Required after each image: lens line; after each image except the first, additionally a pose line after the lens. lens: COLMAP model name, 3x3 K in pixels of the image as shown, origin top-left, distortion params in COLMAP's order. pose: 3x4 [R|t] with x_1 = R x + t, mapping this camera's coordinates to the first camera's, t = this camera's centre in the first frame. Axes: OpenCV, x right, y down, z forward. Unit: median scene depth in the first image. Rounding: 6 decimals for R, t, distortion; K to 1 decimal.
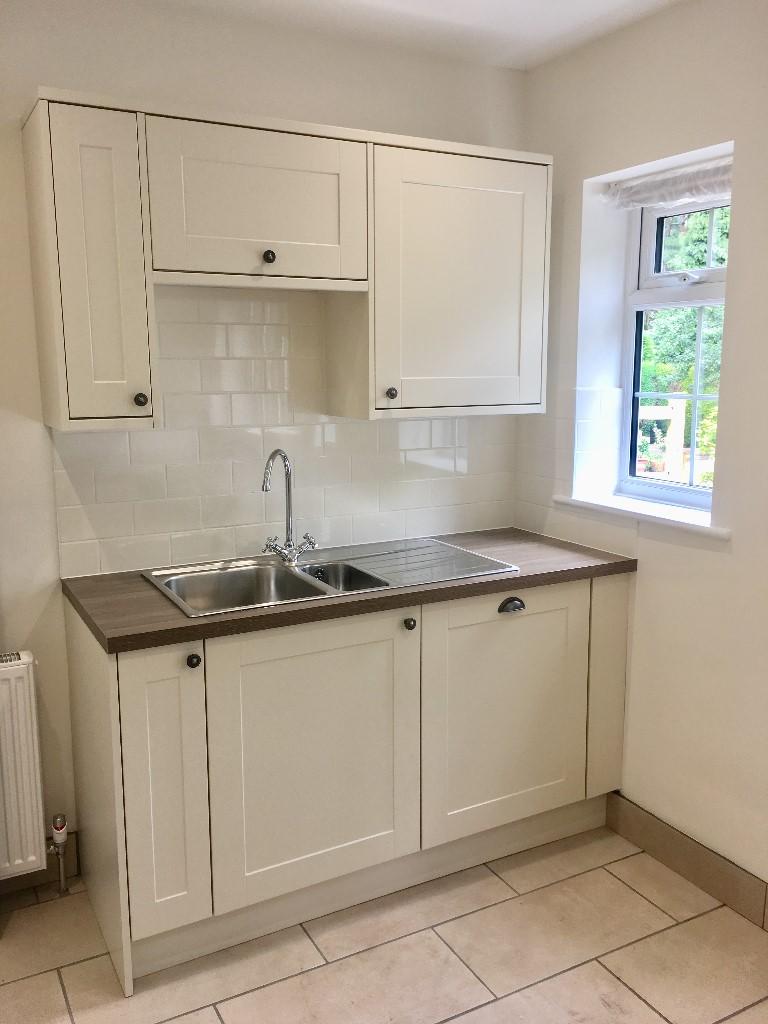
lens RADIAL K [[931.1, 0, 414.4], [0, 931.1, 526.1], [0, 0, 1]] dist [0.067565, -0.142579]
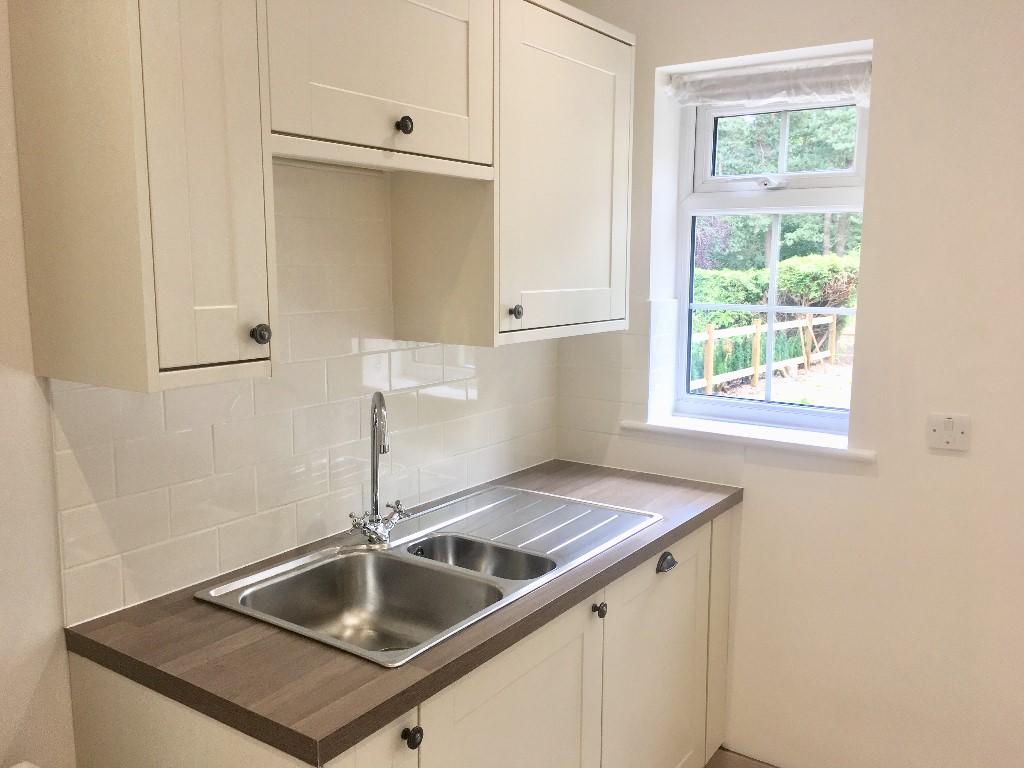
lens RADIAL K [[884.2, 0, 504.8], [0, 884.2, 387.4], [0, 0, 1]] dist [0.075095, -0.102544]
pose [[0.890514, -0.055853, 0.451514, -0.369638], [0.068301, 0.997601, -0.011304, -0.071513], [-0.449799, 0.040905, 0.892192, 0.345440]]
